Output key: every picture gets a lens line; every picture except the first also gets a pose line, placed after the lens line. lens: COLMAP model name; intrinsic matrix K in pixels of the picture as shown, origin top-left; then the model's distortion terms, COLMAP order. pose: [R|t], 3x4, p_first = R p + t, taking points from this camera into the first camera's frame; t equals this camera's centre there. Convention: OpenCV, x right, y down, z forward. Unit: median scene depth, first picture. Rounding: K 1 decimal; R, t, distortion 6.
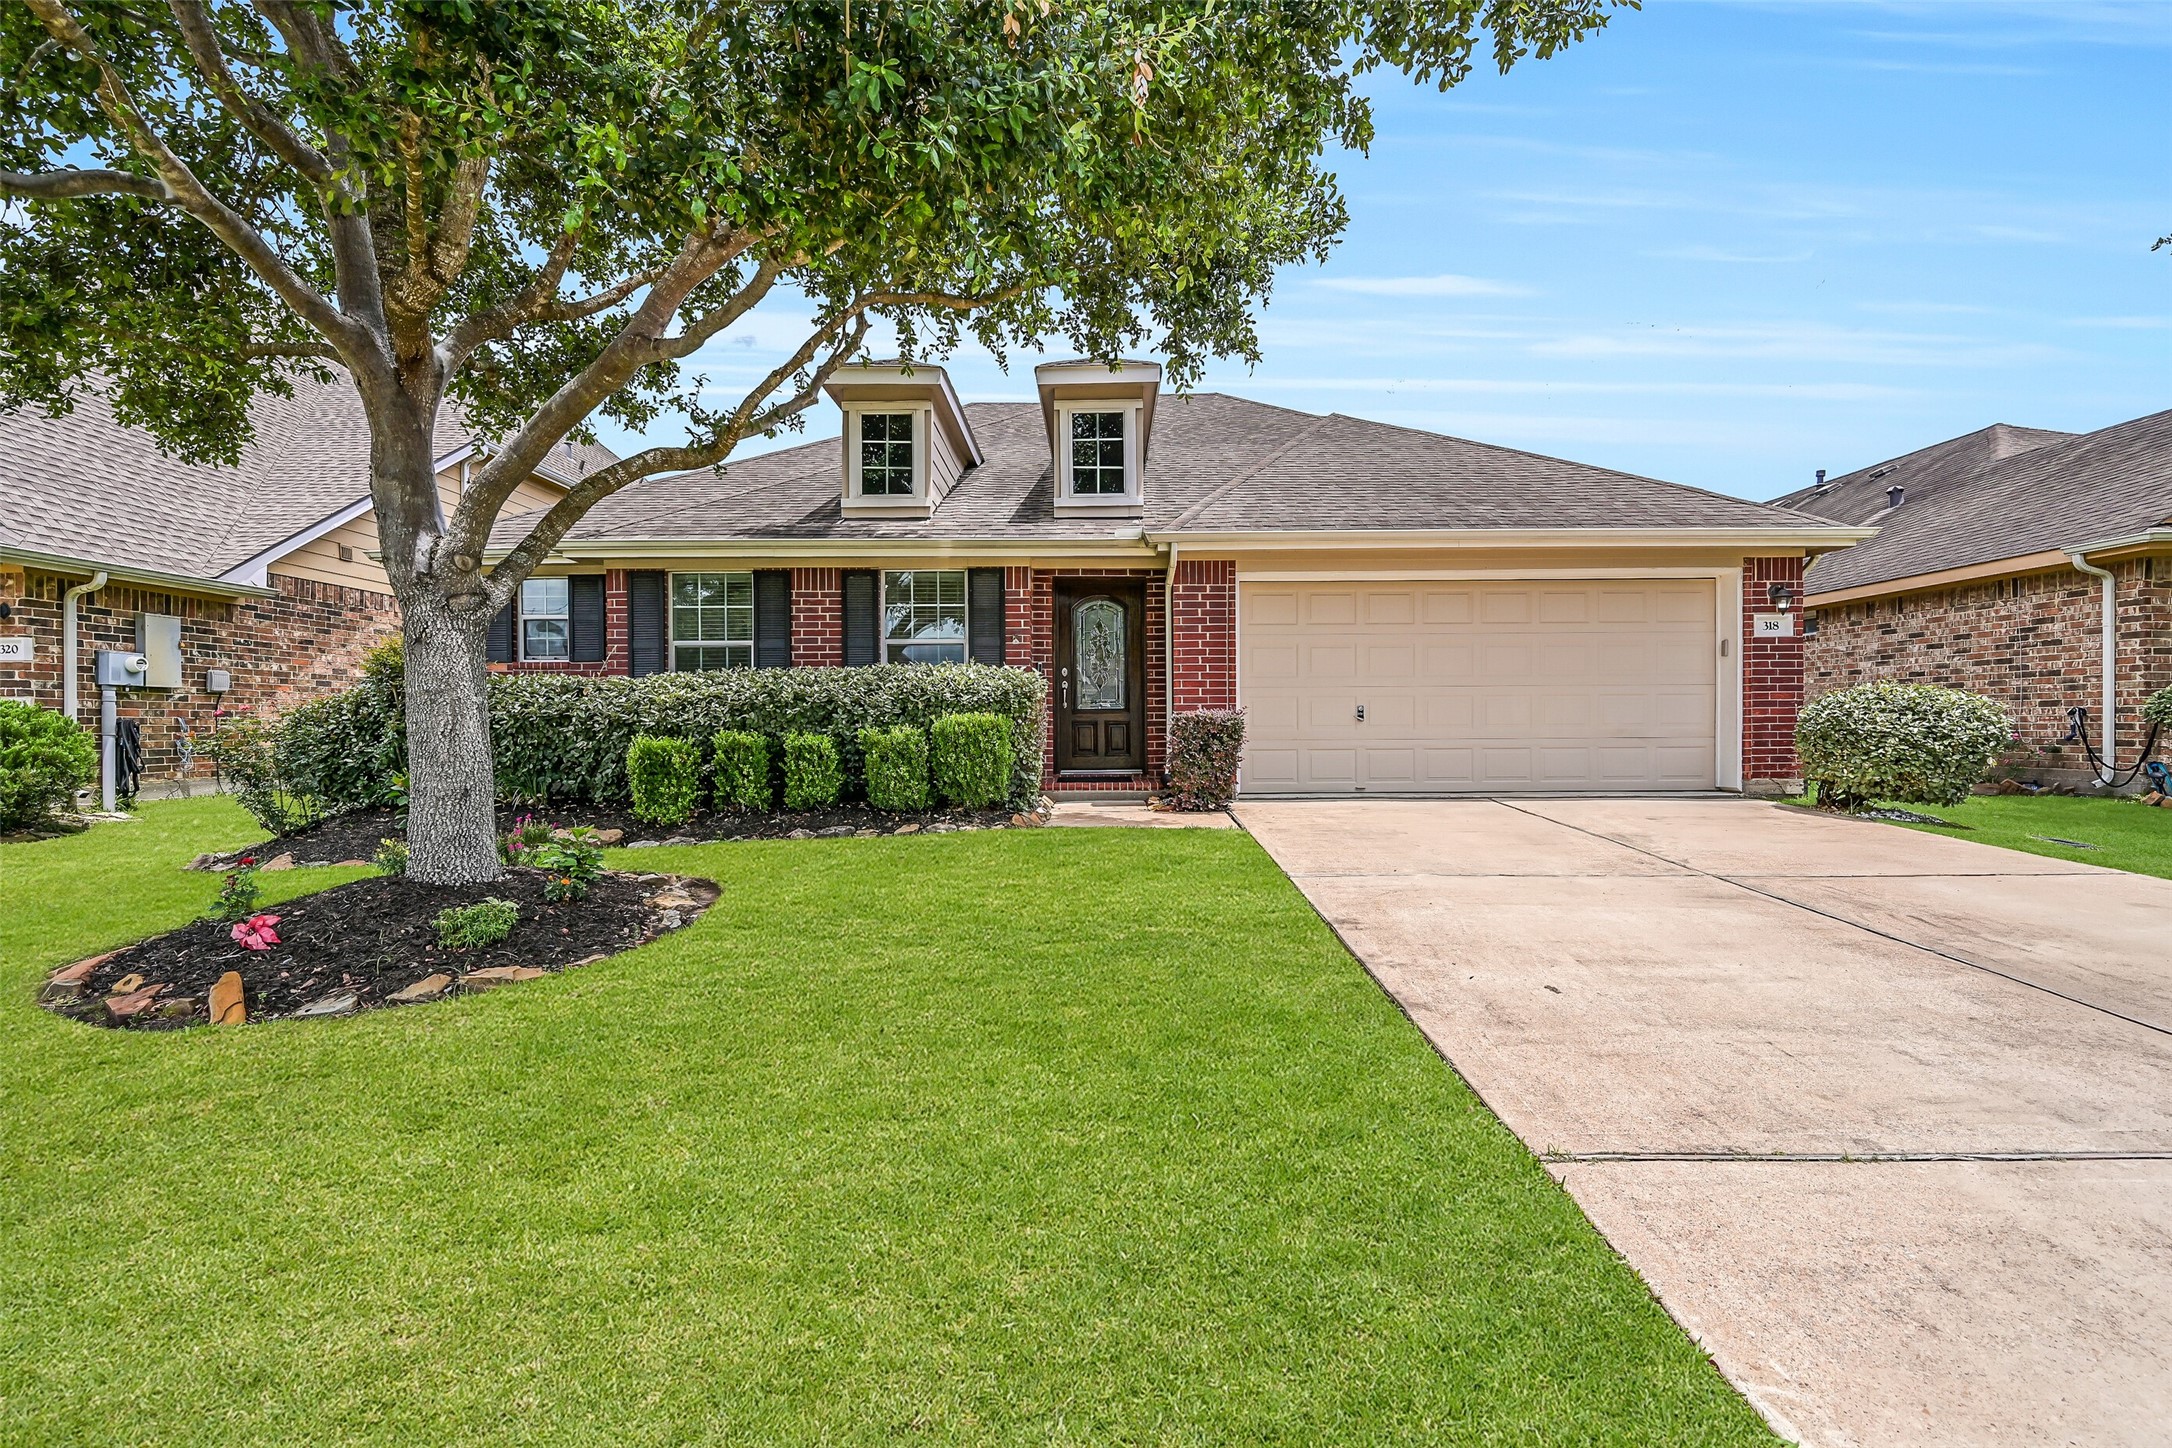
lens RADIAL K [[924.3, 0, 1091.6], [0, 924.3, 724.3], [0, 0, 1]] dist [-0.003825, 0.000957]
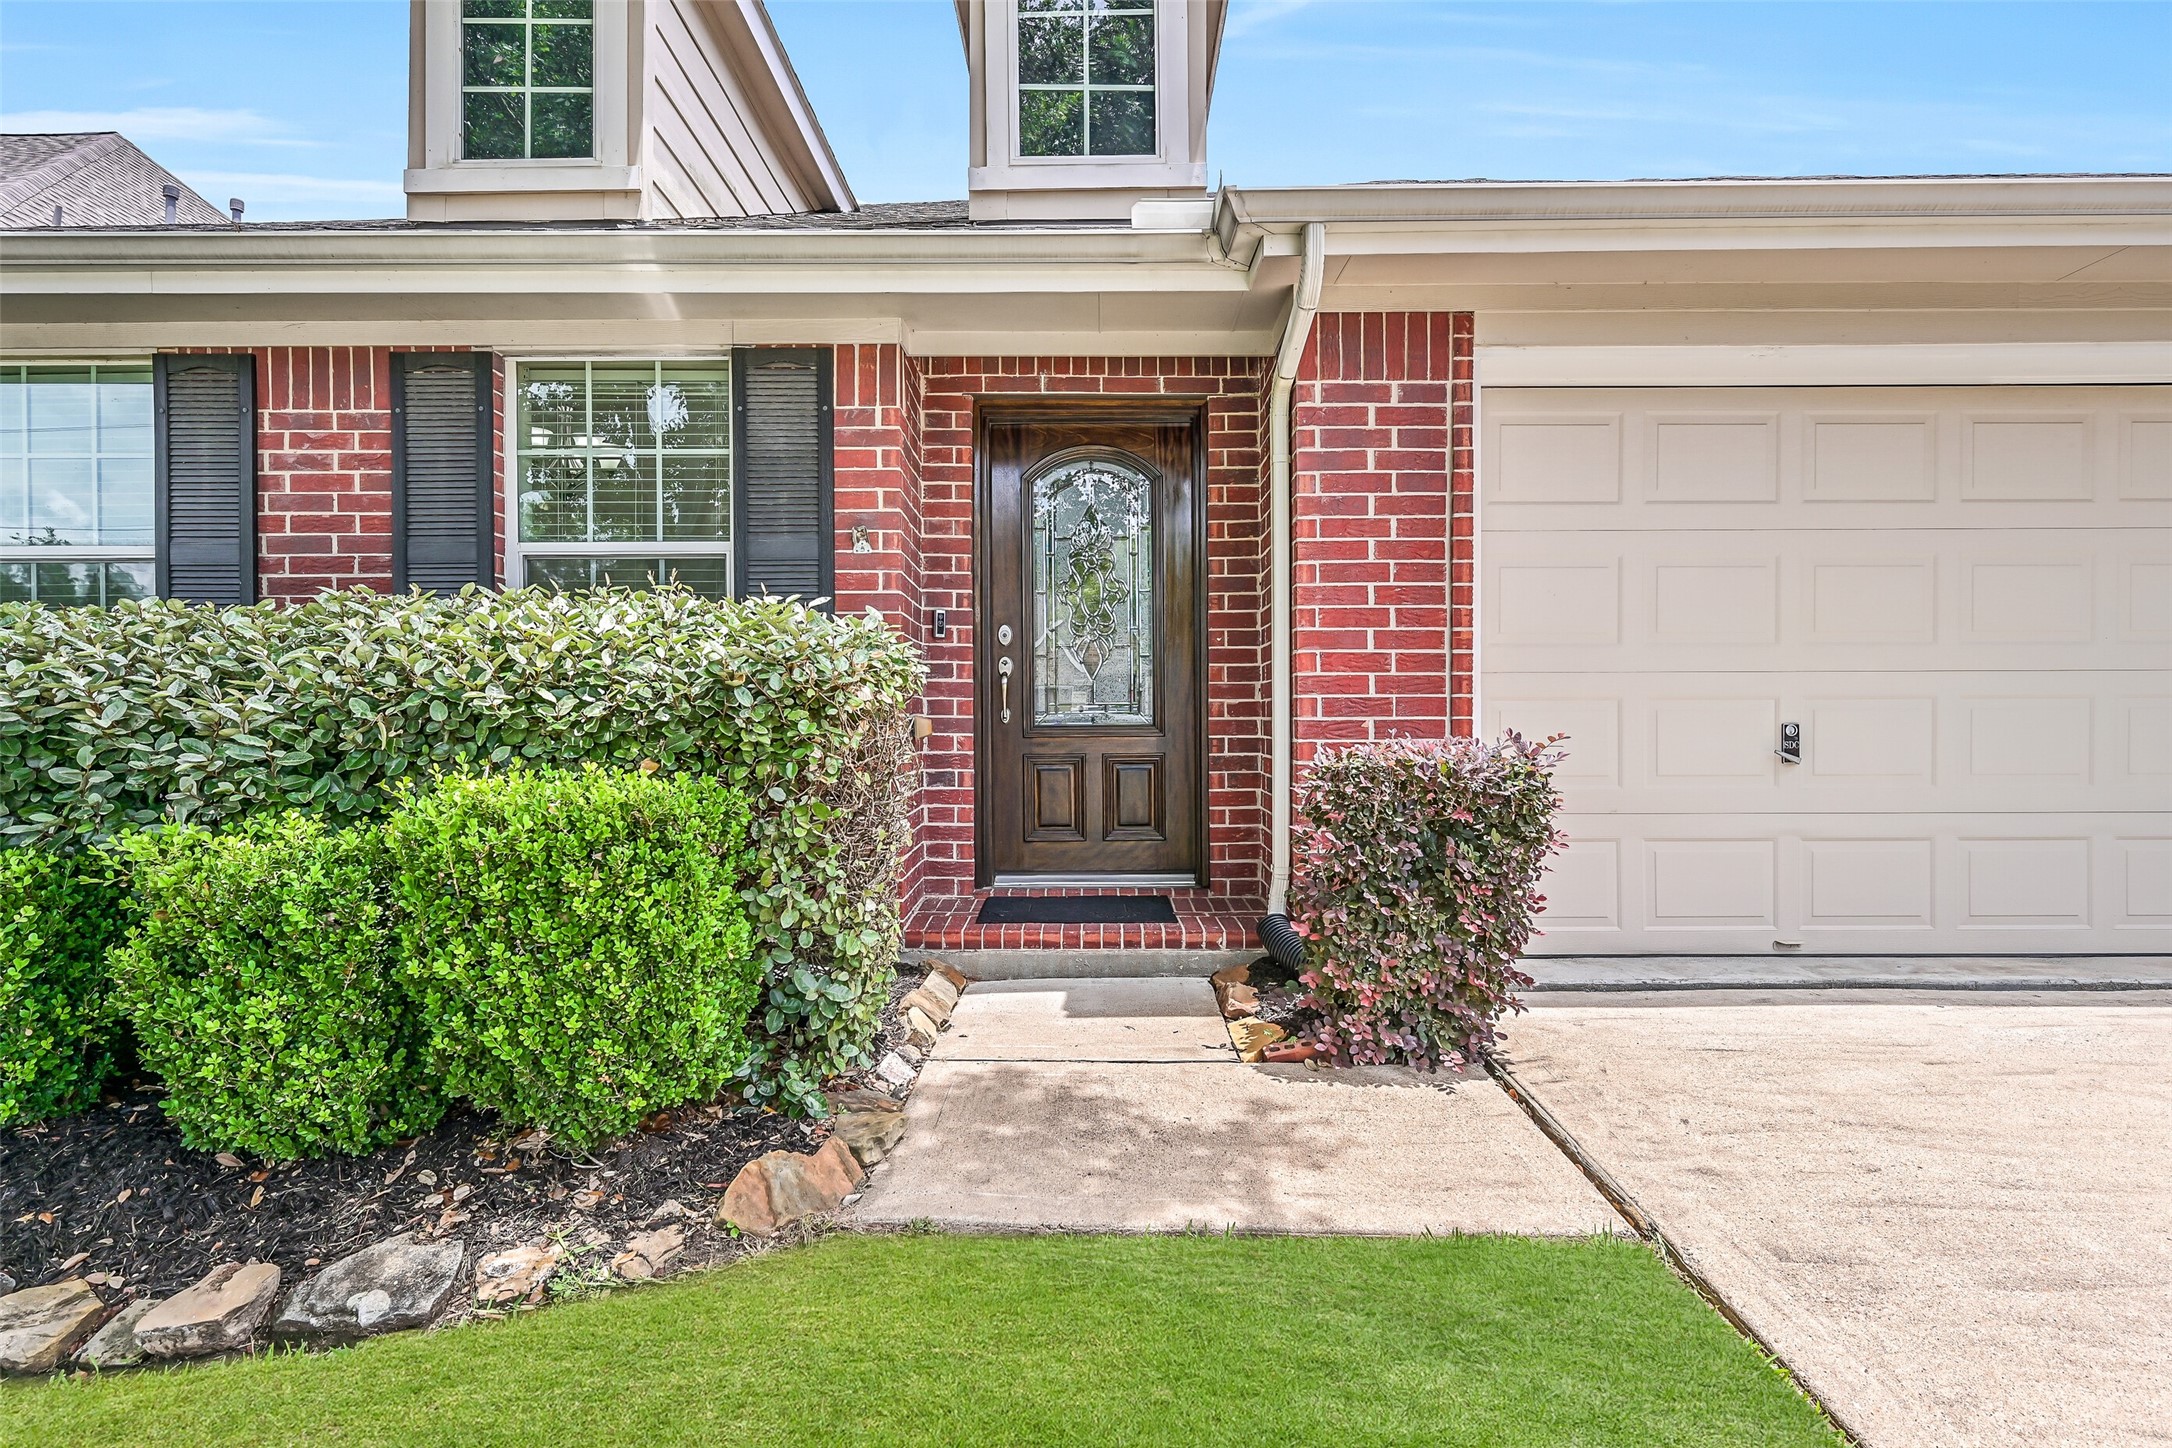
lens RADIAL K [[1025.6, 0, 1083.9], [0, 1025.6, 721.1], [0, 0, 1]] dist [-0.001630, 0.000606]
pose [[0.999940, 0.002863, -0.010552, 0.011262], [-0.002819, 0.999987, 0.004136, -0.021966], [0.010564, -0.004106, 0.999936, 0.591464]]
